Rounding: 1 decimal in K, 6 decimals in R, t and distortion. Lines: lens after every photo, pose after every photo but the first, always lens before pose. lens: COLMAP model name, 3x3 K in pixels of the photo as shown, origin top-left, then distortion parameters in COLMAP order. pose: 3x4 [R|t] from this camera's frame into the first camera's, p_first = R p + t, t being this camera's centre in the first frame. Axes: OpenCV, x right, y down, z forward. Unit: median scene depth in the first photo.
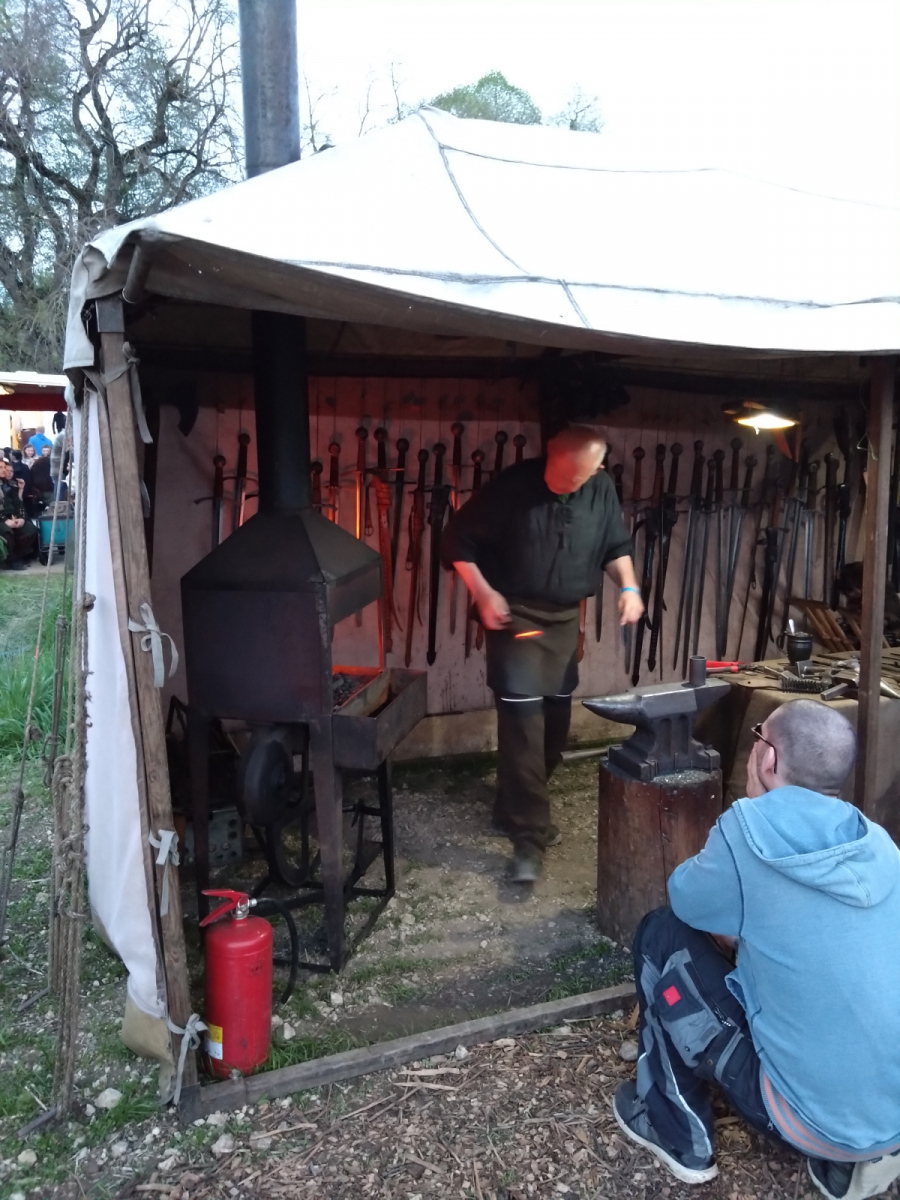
lens RADIAL K [[885.5, 0, 449.4], [0, 885.5, 597.7], [0, 0, 1]] dist [0.007396, 0.000183]
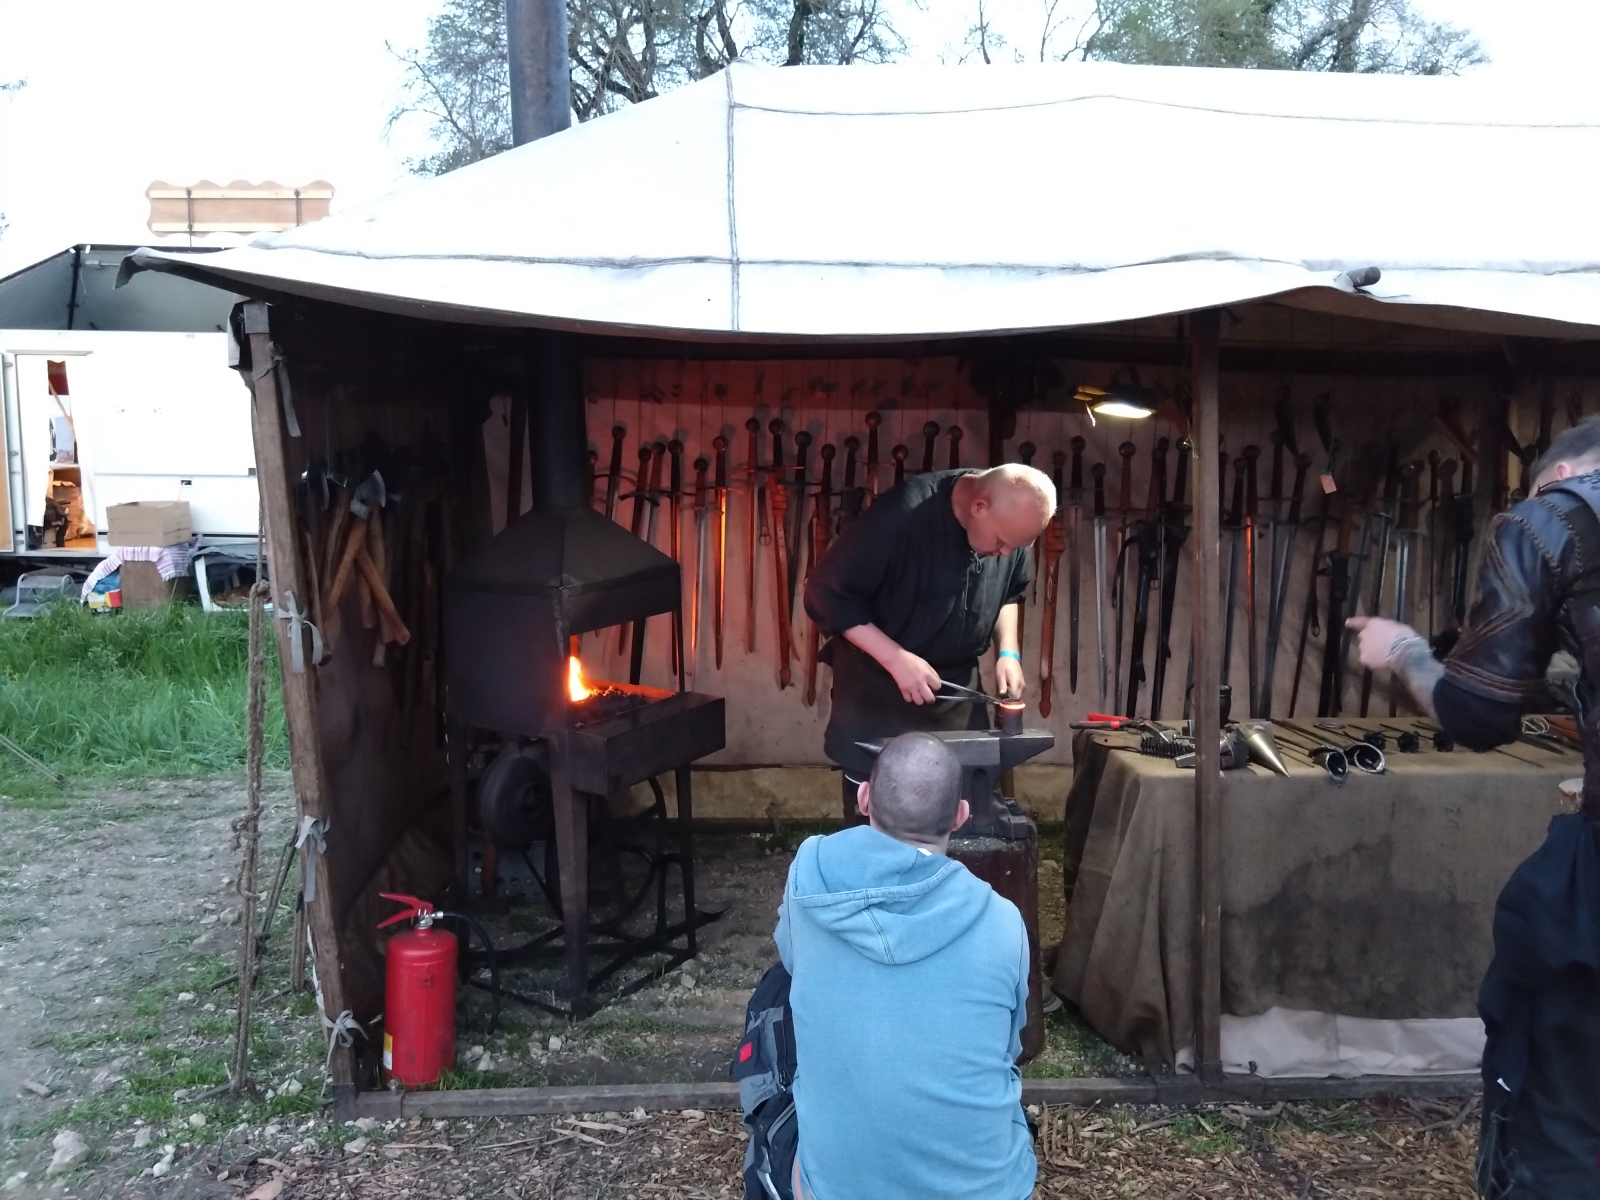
lens RADIAL K [[1180.6, 0, 799.6], [0, 1180.6, 605.4], [0, 0, 1]] dist [0.007396, 0.000183]
pose [[0.951395, 0.043403, -0.304899, 0.496334], [-0.052693, 0.998362, -0.022302, 0.017579], [0.303432, 0.037285, 0.952123, -0.104036]]
